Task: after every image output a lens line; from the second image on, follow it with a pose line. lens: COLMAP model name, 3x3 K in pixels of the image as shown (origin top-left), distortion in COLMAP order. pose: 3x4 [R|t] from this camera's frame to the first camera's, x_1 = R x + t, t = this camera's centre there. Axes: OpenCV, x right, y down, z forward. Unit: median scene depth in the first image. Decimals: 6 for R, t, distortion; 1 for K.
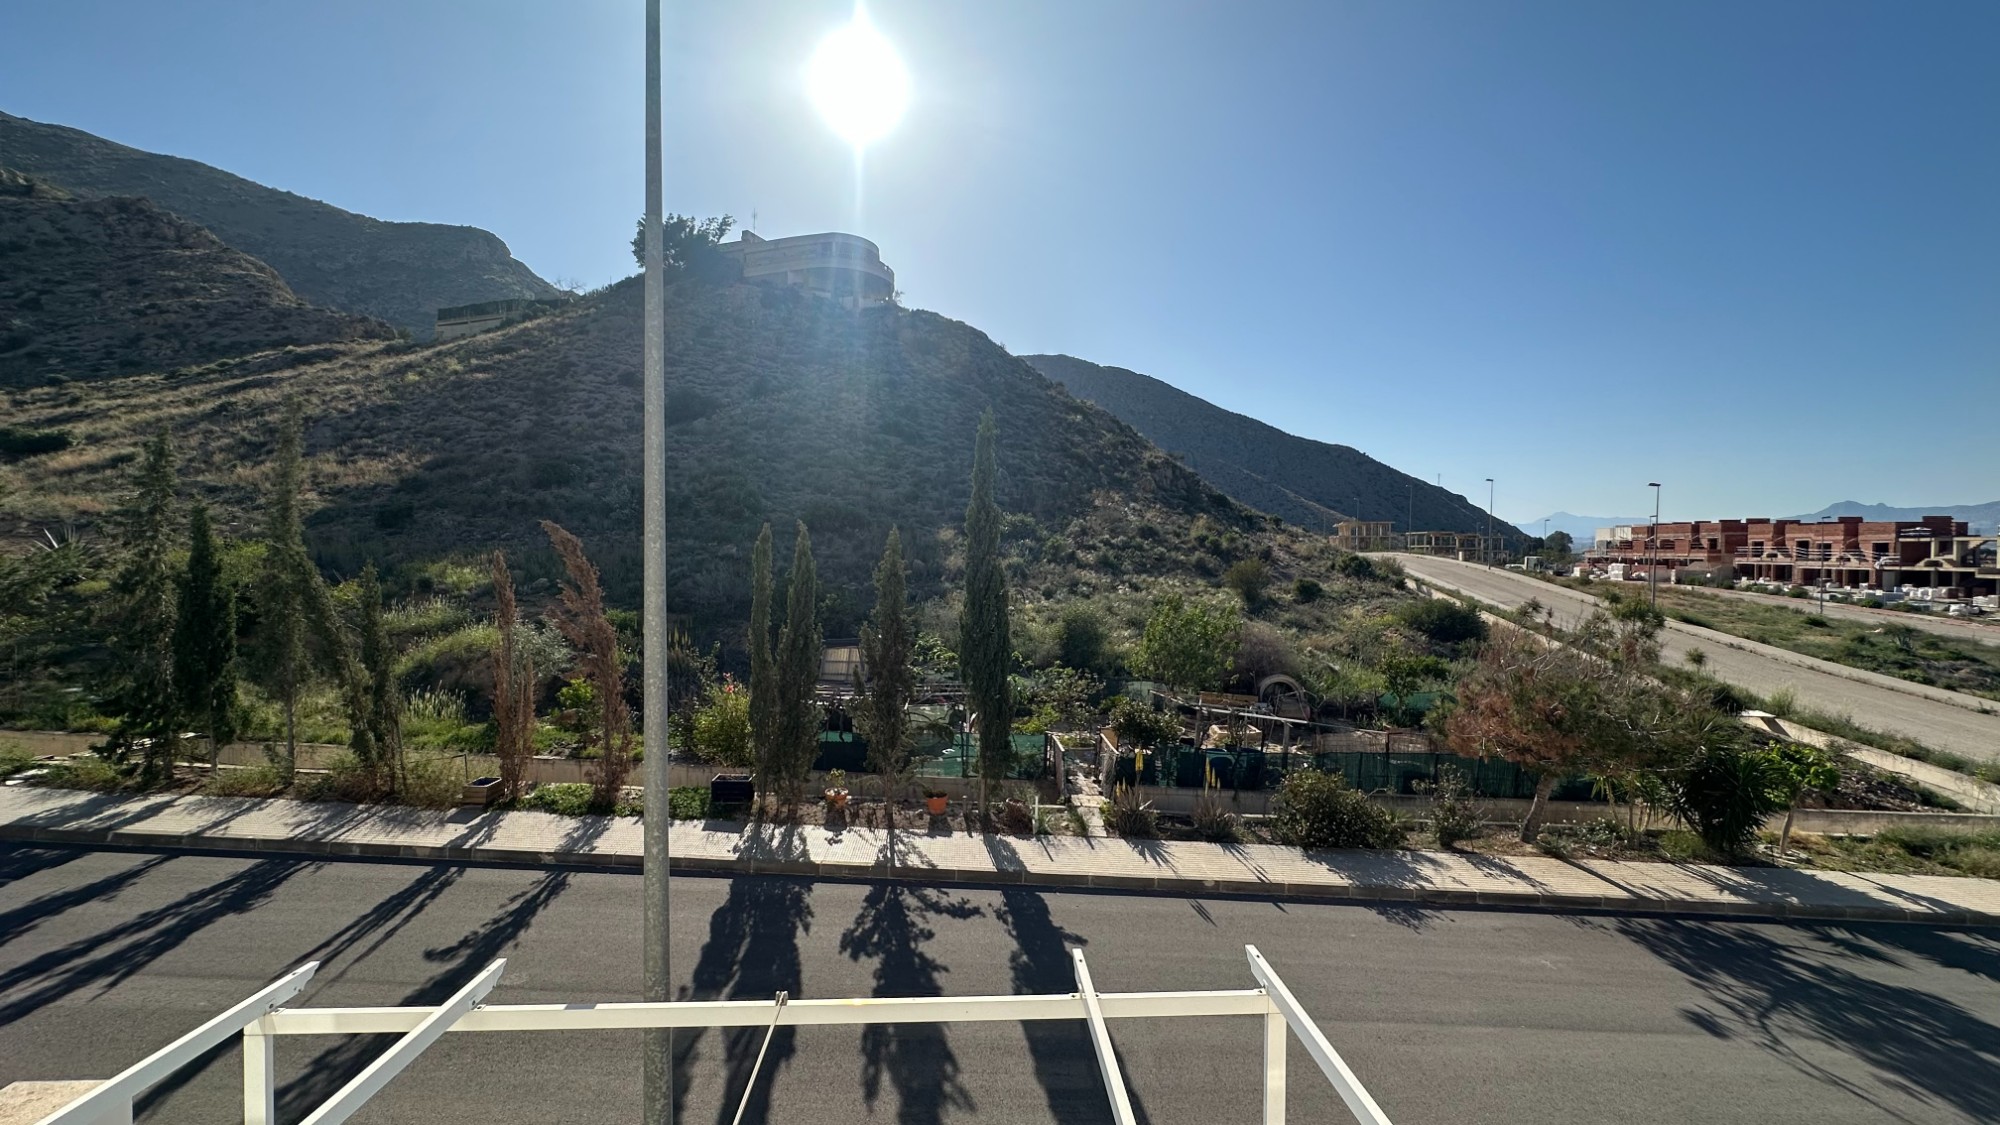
lens RADIAL K [[802.2, 0, 1001.1], [0, 802.2, 564.9], [0, 0, 1]] dist [0.000647, 0.000302]
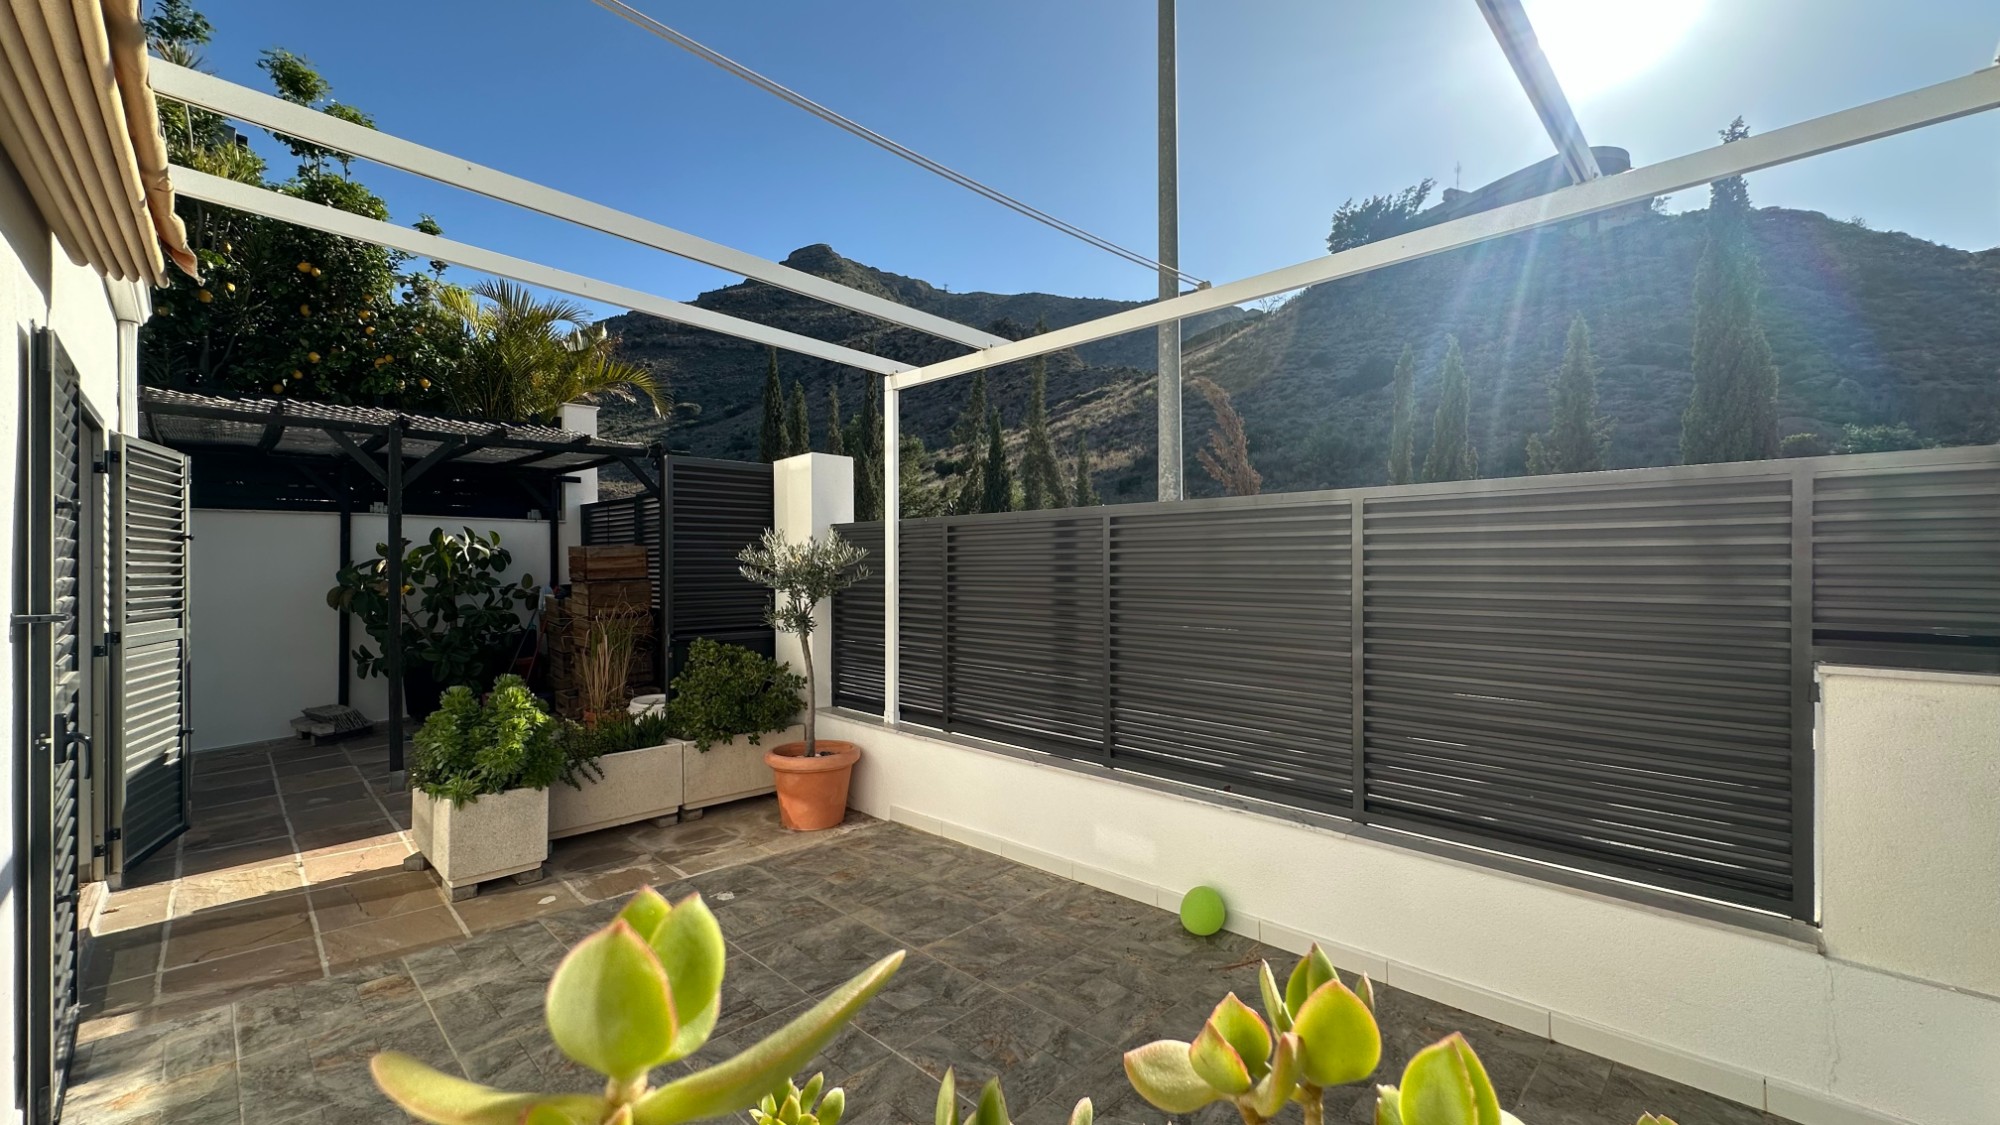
lens RADIAL K [[802.2, 0, 1003.6], [0, 802.2, 571.2], [0, 0, 1]] dist [0.000647, 0.000302]
pose [[0.675976, -0.008214, -0.736878, 0.024113], [-0.006136, 0.999840, -0.016774, 0.079075], [0.736898, 0.015860, 0.675818, 0.014322]]
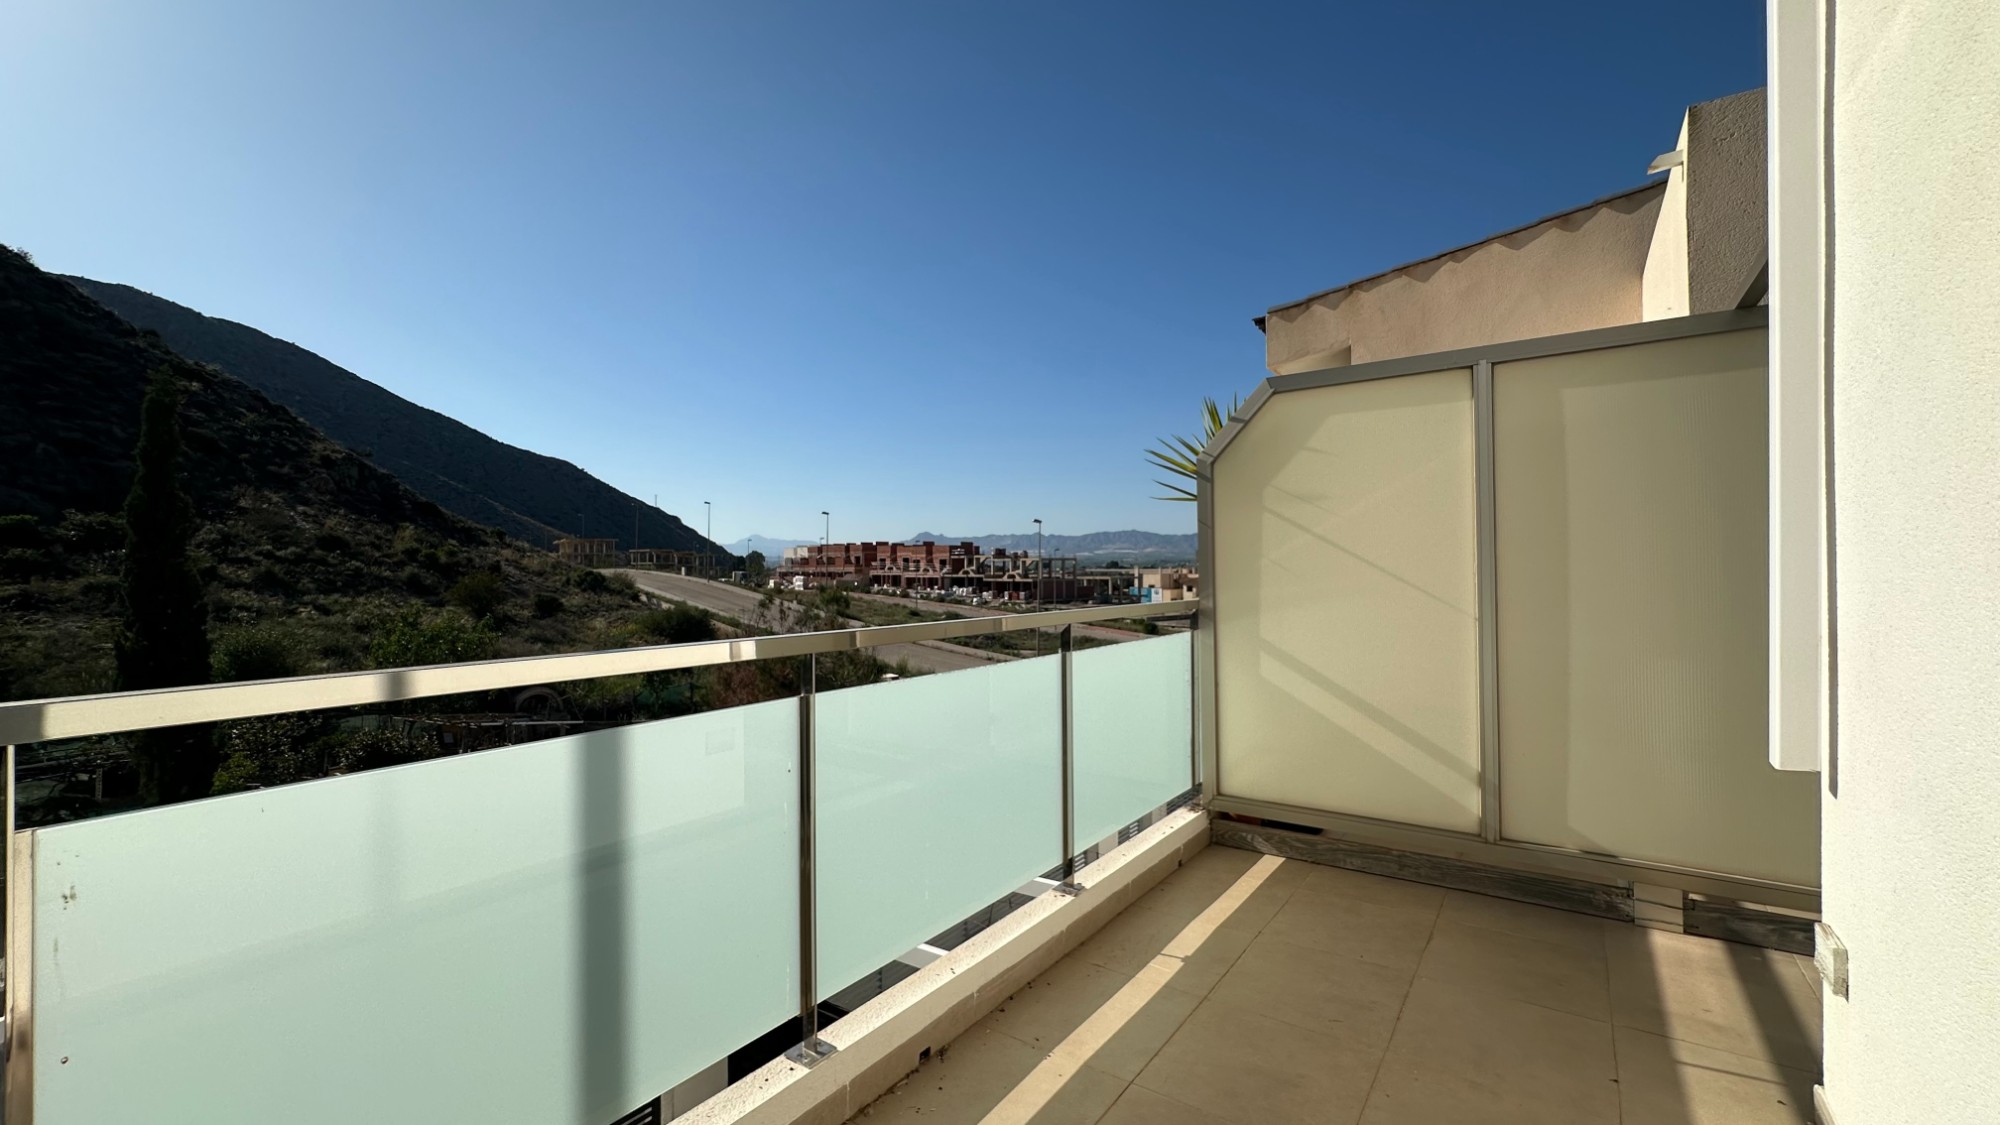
lens RADIAL K [[802.2, 0, 1005.1], [0, 802.2, 562.6], [0, 0, 1]] dist [0.000647, 0.000302]
pose [[0.614200, -0.003734, 0.789141, -0.047143], [0.023951, 0.999616, -0.013912, 0.007718], [-0.788787, 0.027446, 0.614054, -0.036345]]
